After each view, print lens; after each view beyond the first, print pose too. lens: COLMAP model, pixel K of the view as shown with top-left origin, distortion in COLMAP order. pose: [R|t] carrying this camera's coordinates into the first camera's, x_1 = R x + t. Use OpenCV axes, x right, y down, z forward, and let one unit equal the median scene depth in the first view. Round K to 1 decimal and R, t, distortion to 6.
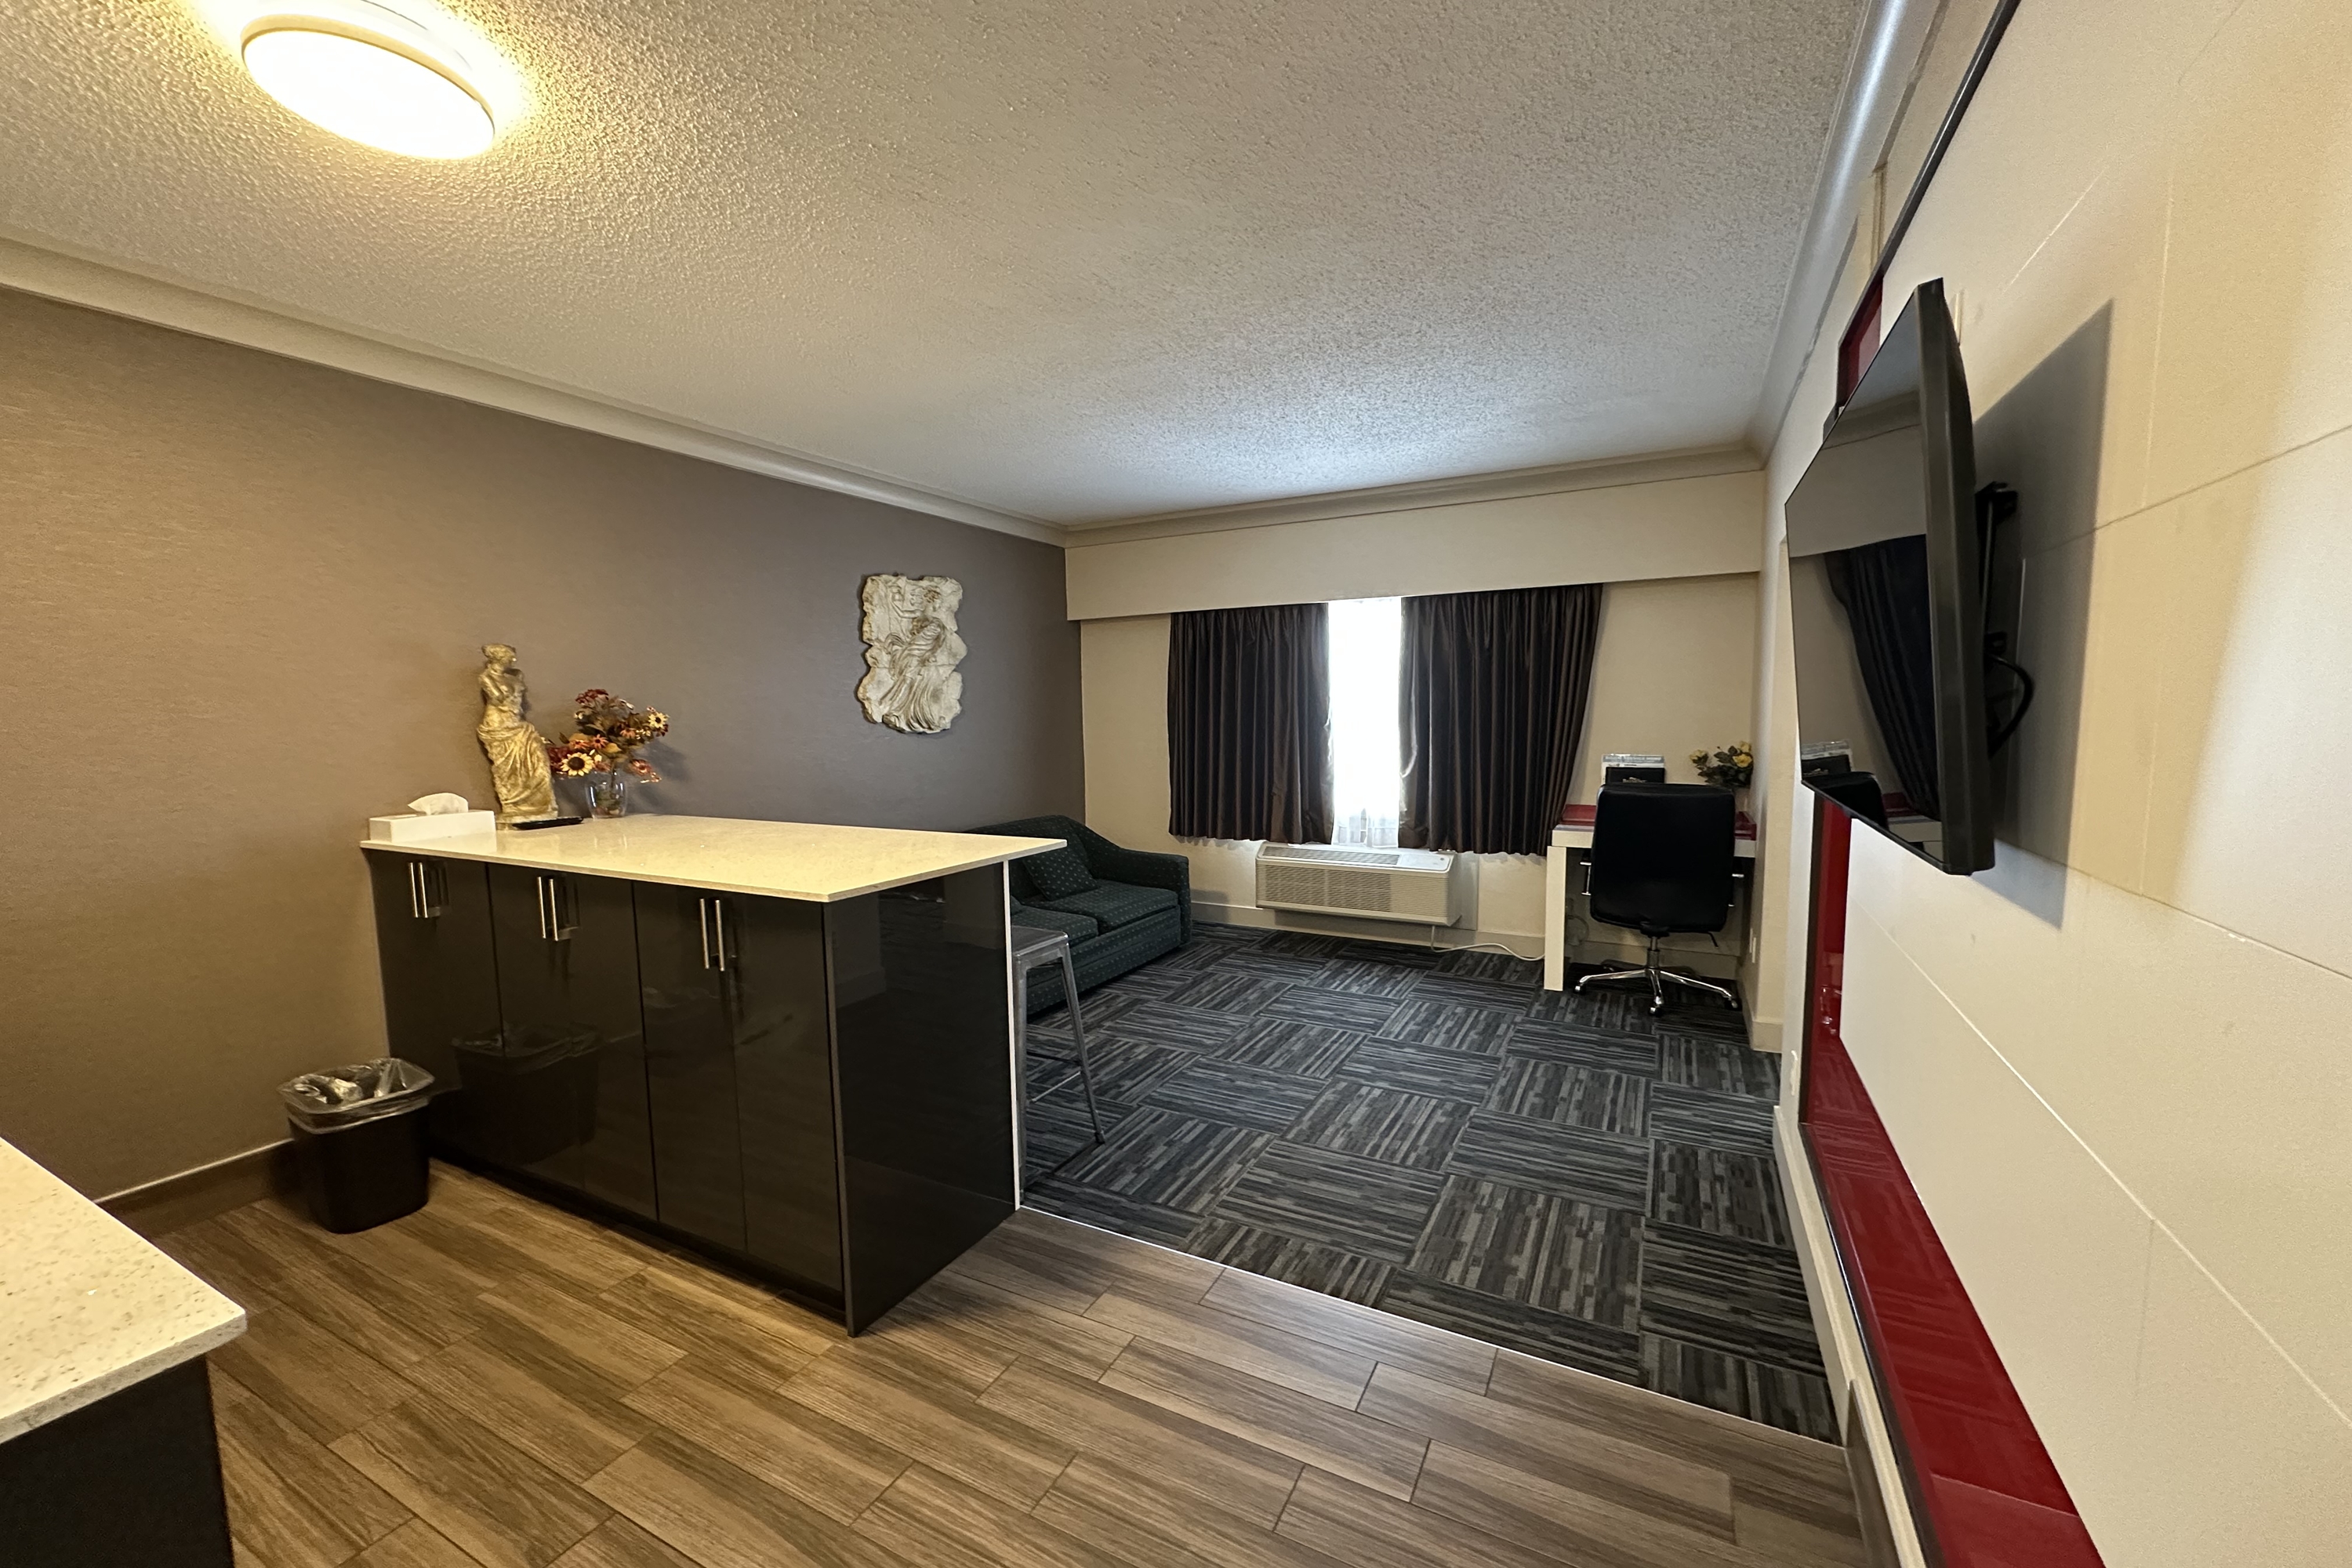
lens RADIAL K [[929.6, 0, 1174.5], [0, 929.6, 783.9], [0, 0, 1]] dist [-0.002426, 0.000060]
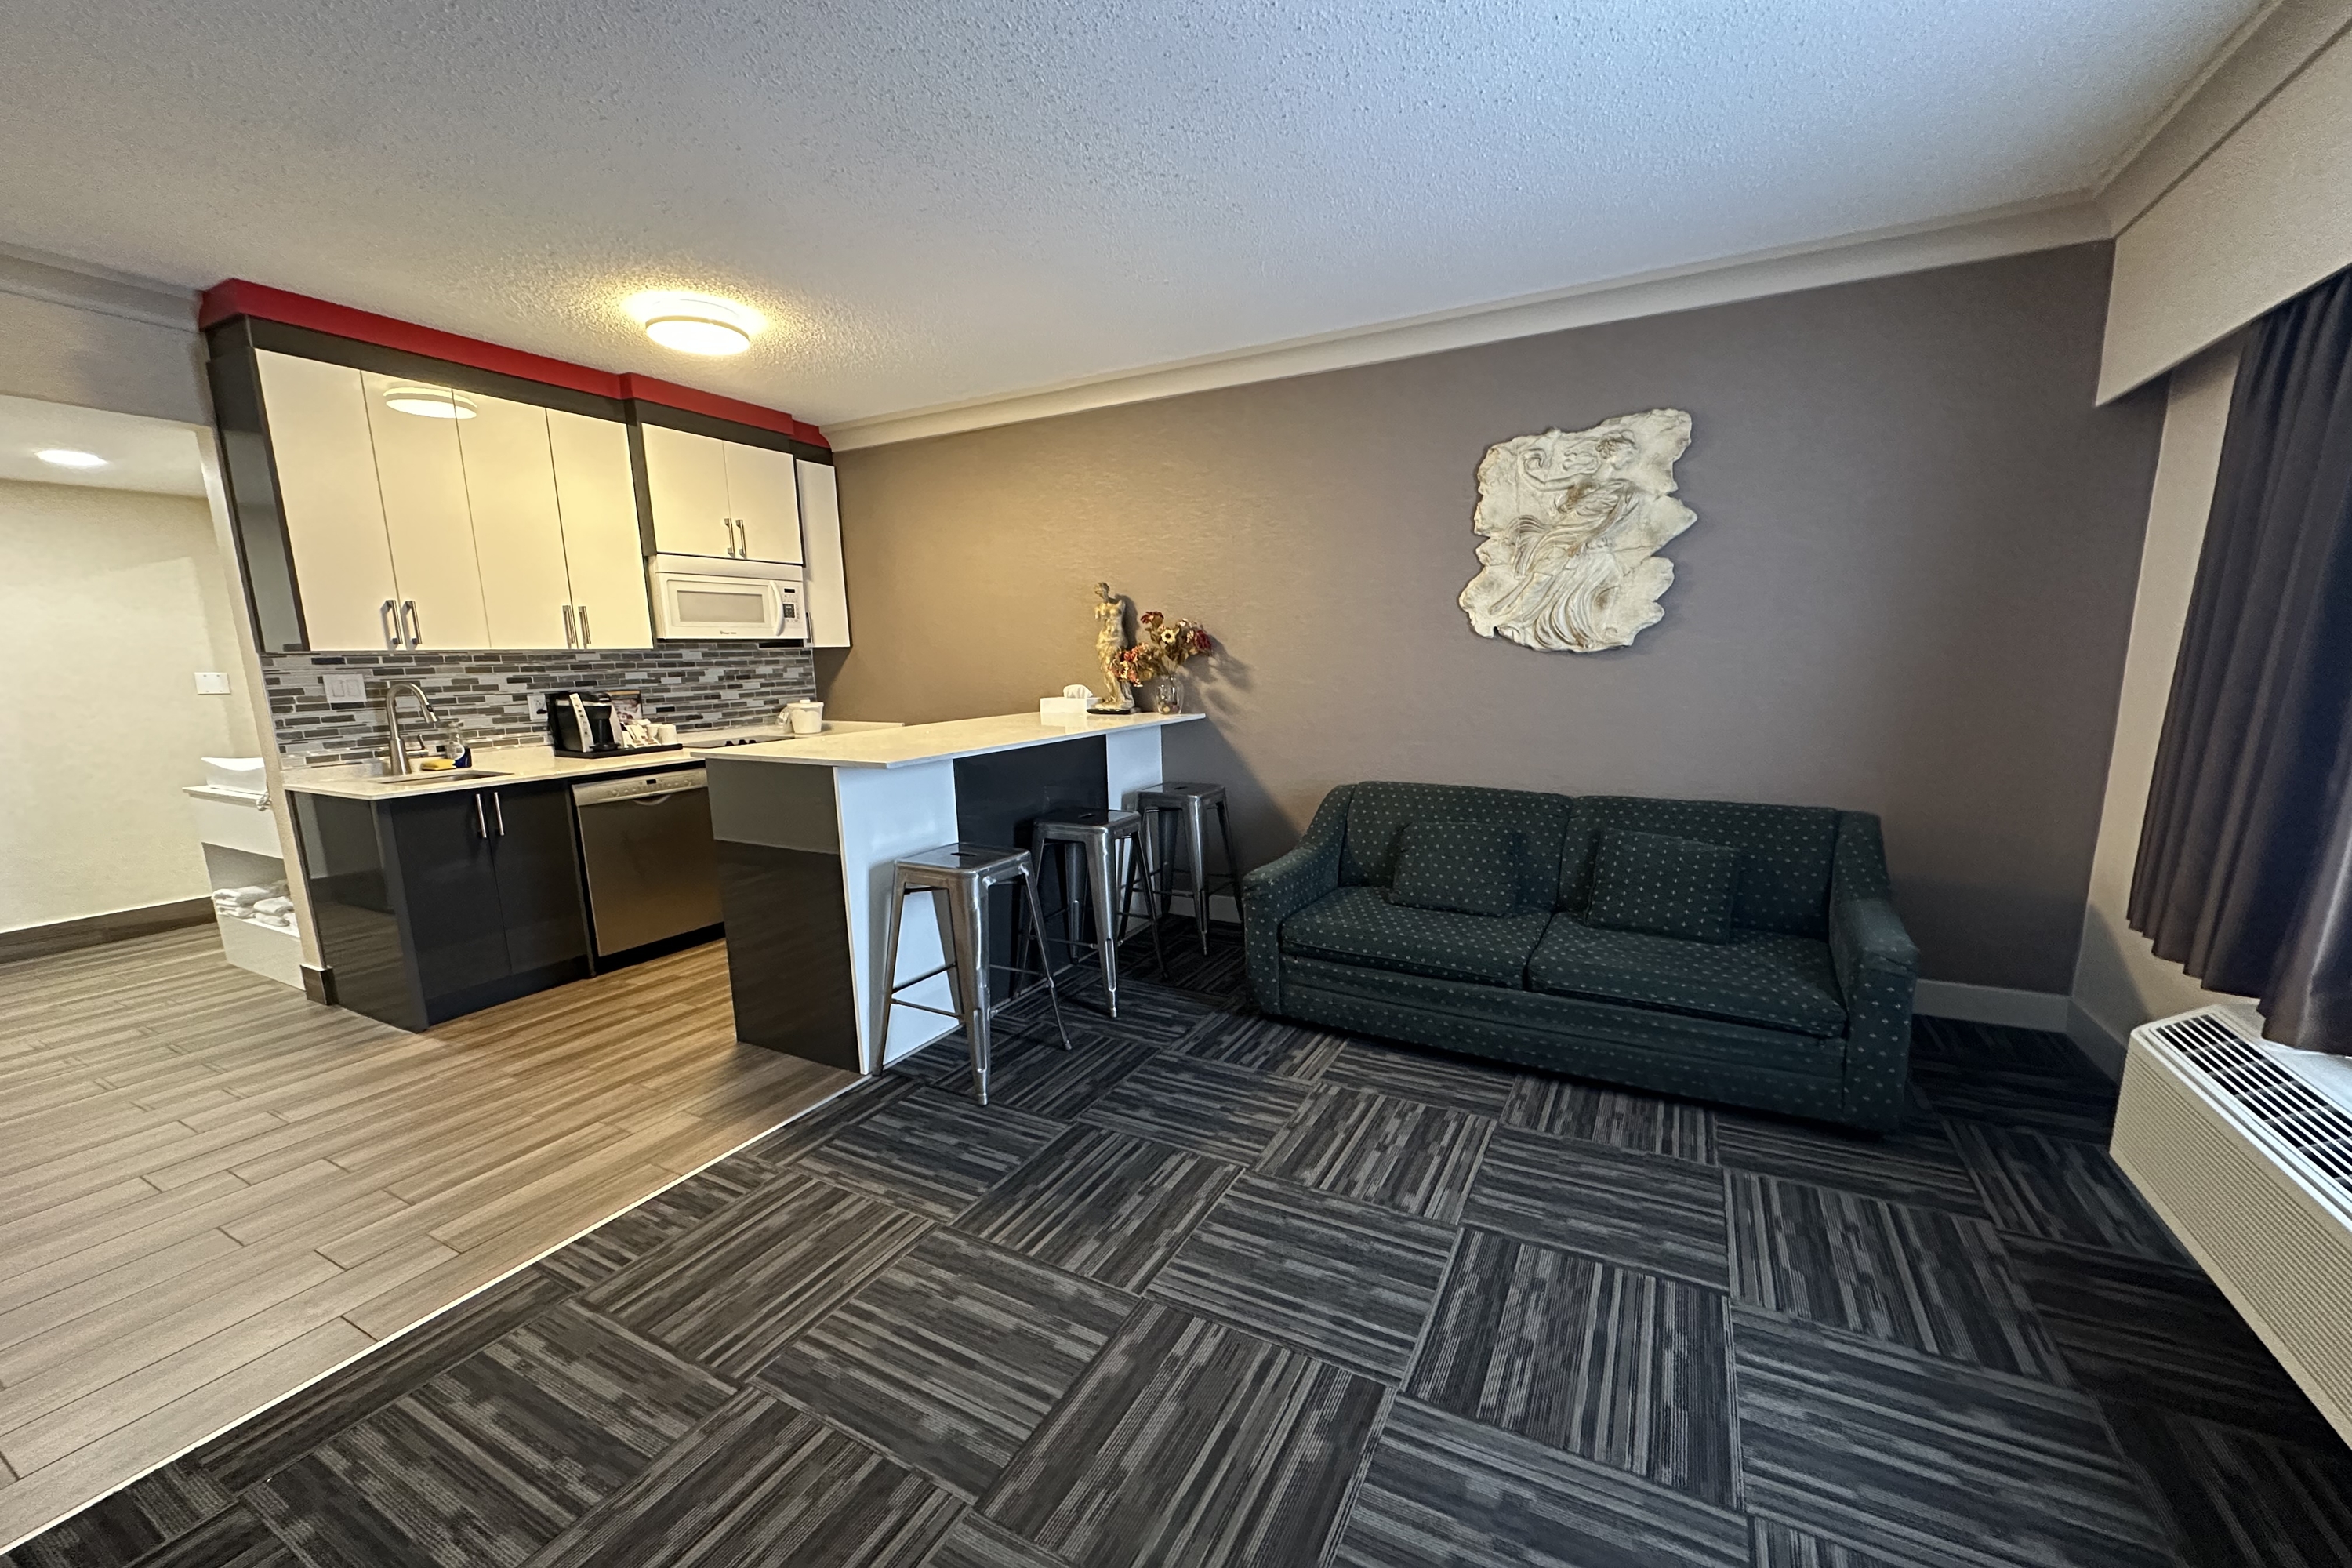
lens RADIAL K [[929.6, 0, 1174.0], [0, 929.6, 808.4], [0, 0, 1]] dist [-0.002426, 0.000060]
pose [[-0.002001, 0.180164, -0.983635, 0.593936], [-0.063335, 0.981639, 0.179928, -0.058884], [0.997990, 0.062658, 0.009446, 0.901369]]
